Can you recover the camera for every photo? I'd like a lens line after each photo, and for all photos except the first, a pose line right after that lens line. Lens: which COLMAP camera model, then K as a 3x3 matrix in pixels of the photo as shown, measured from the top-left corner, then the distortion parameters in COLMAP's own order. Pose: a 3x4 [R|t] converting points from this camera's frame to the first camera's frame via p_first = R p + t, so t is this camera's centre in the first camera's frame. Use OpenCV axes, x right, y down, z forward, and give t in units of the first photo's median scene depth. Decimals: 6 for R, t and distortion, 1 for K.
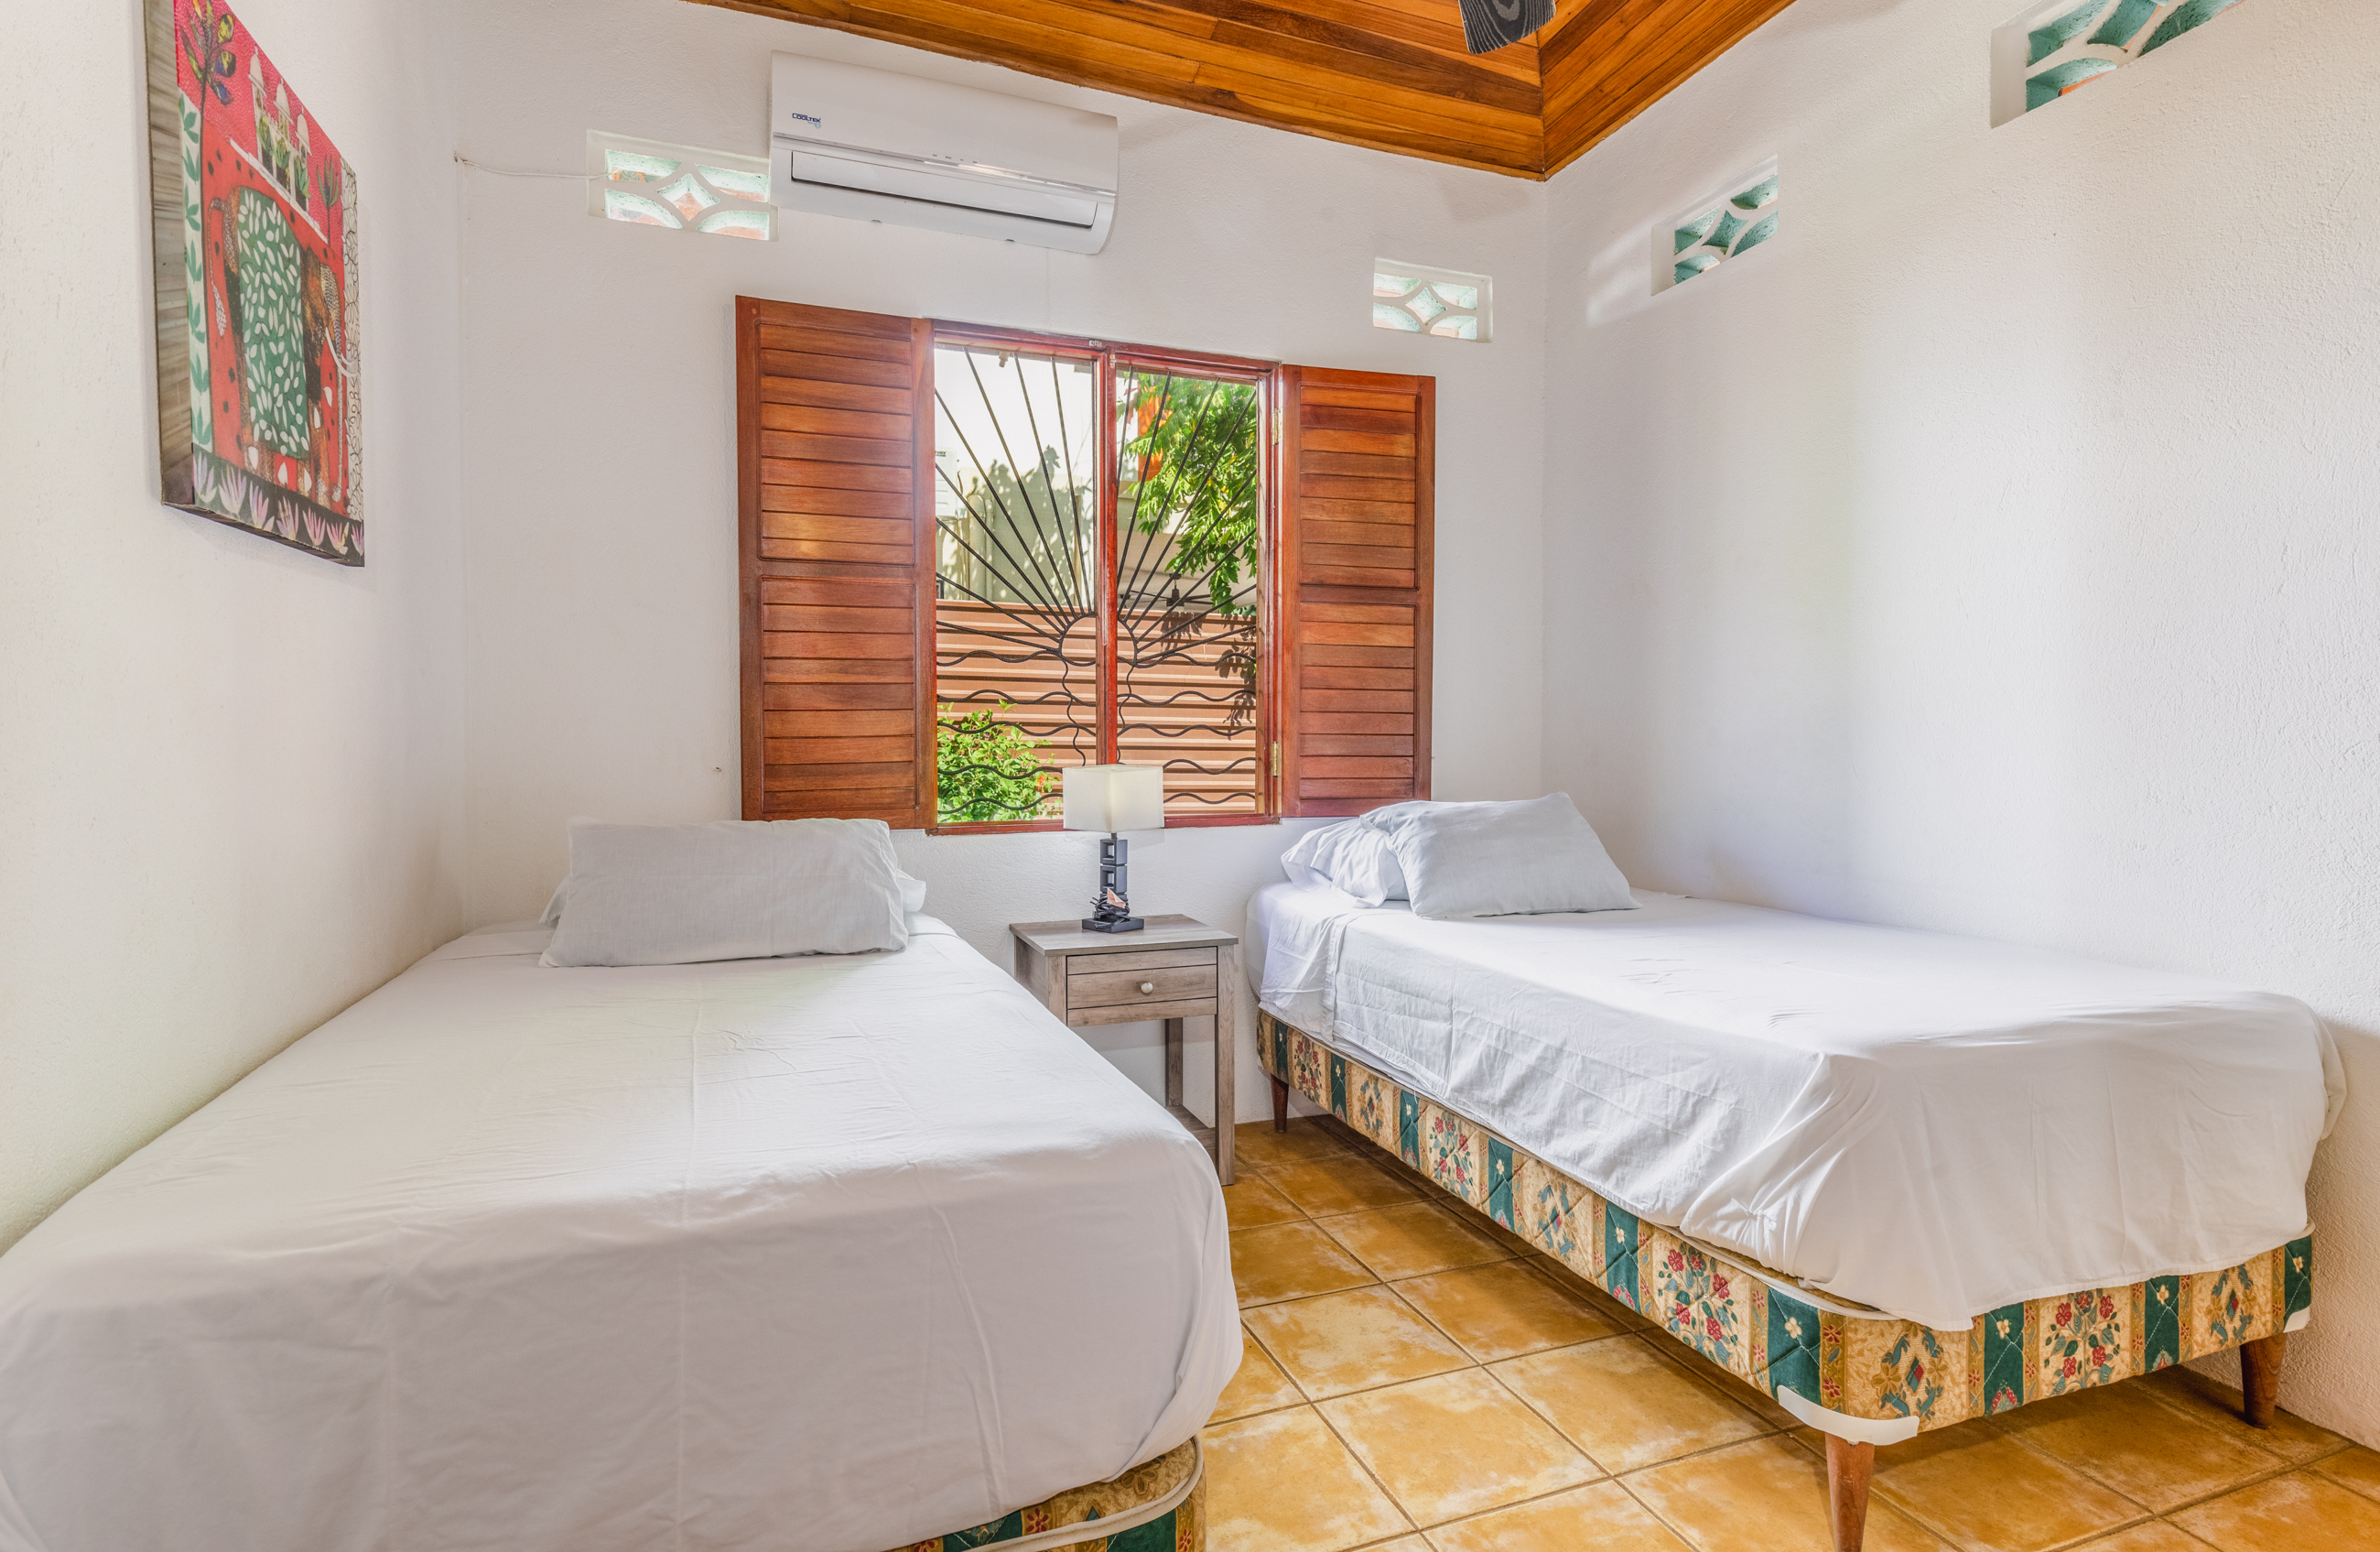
lens RADIAL K [[1045.8, 0, 1253.5], [0, 1045.8, 756.1], [0, 0, 1]] dist [0.000104, -0.000399]
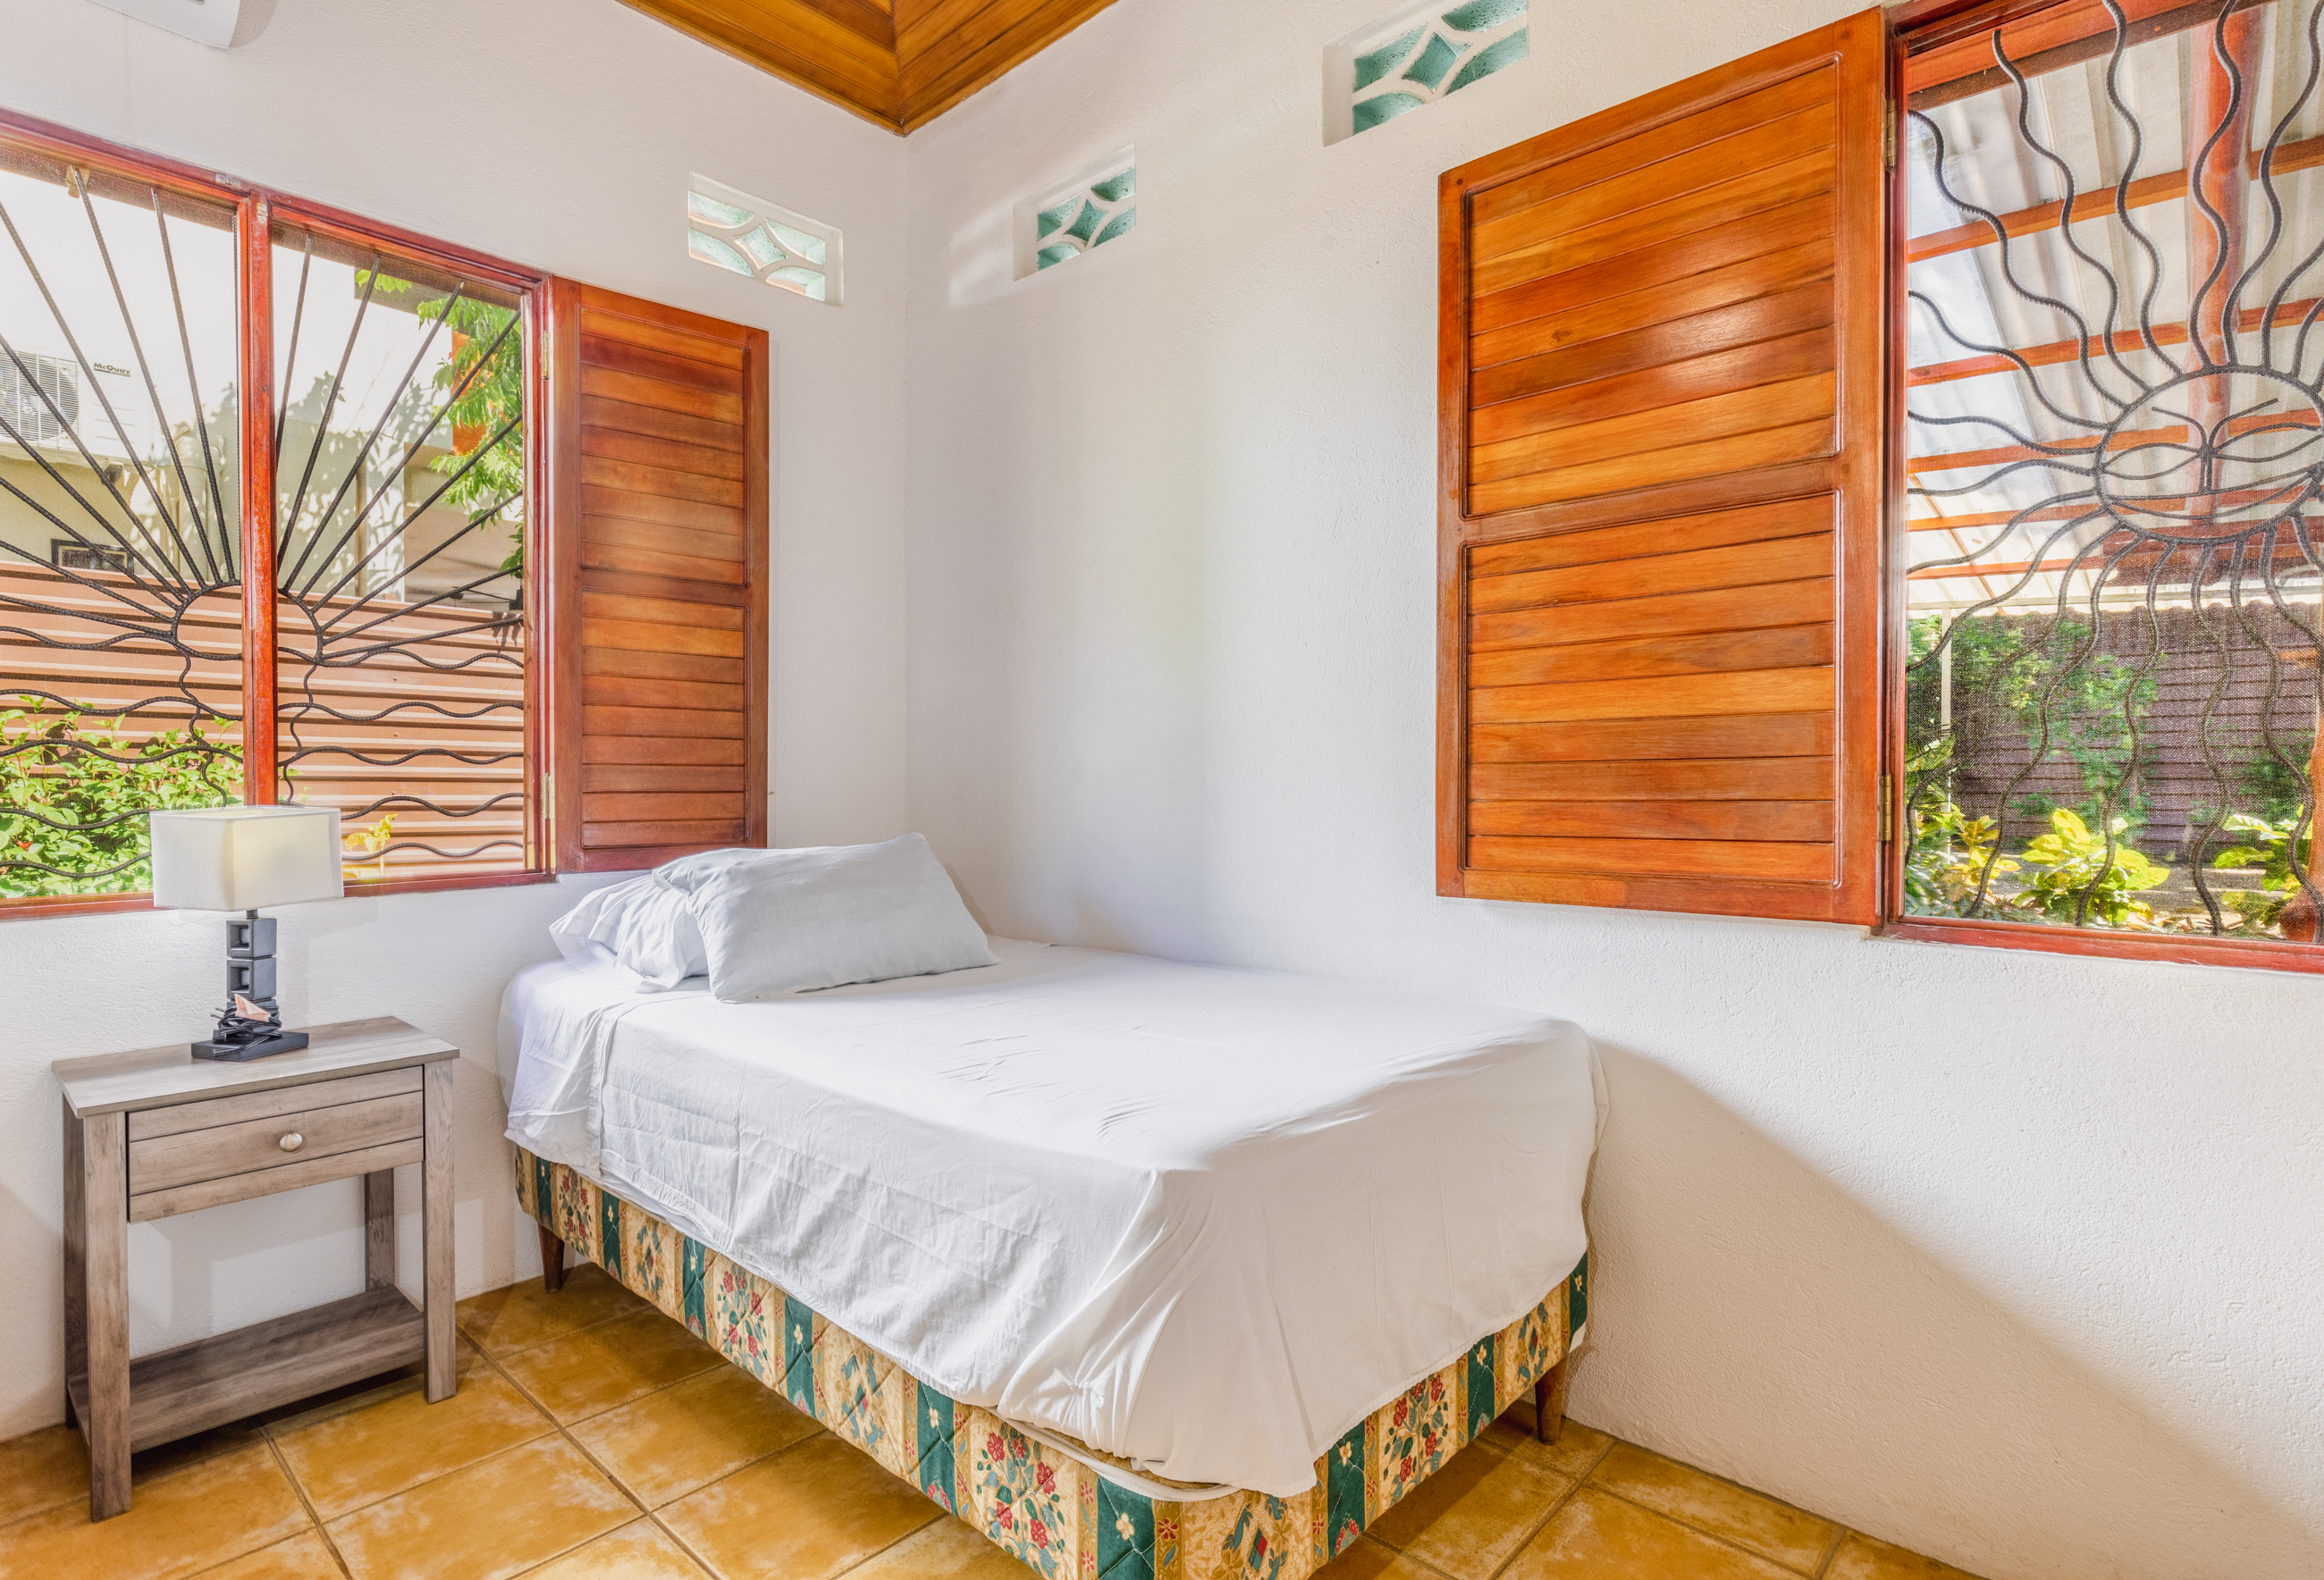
lens RADIAL K [[1130.5, 0, 1181.3], [0, 1130.5, 789.4], [0, 0, 1]] dist [0.001518, -0.000283]
pose [[0.883452, -0.006244, 0.468480, 0.064972], [0.006393, 0.999979, 0.001271, -0.001015], [-0.468478, 0.001872, 0.883473, 0.094409]]
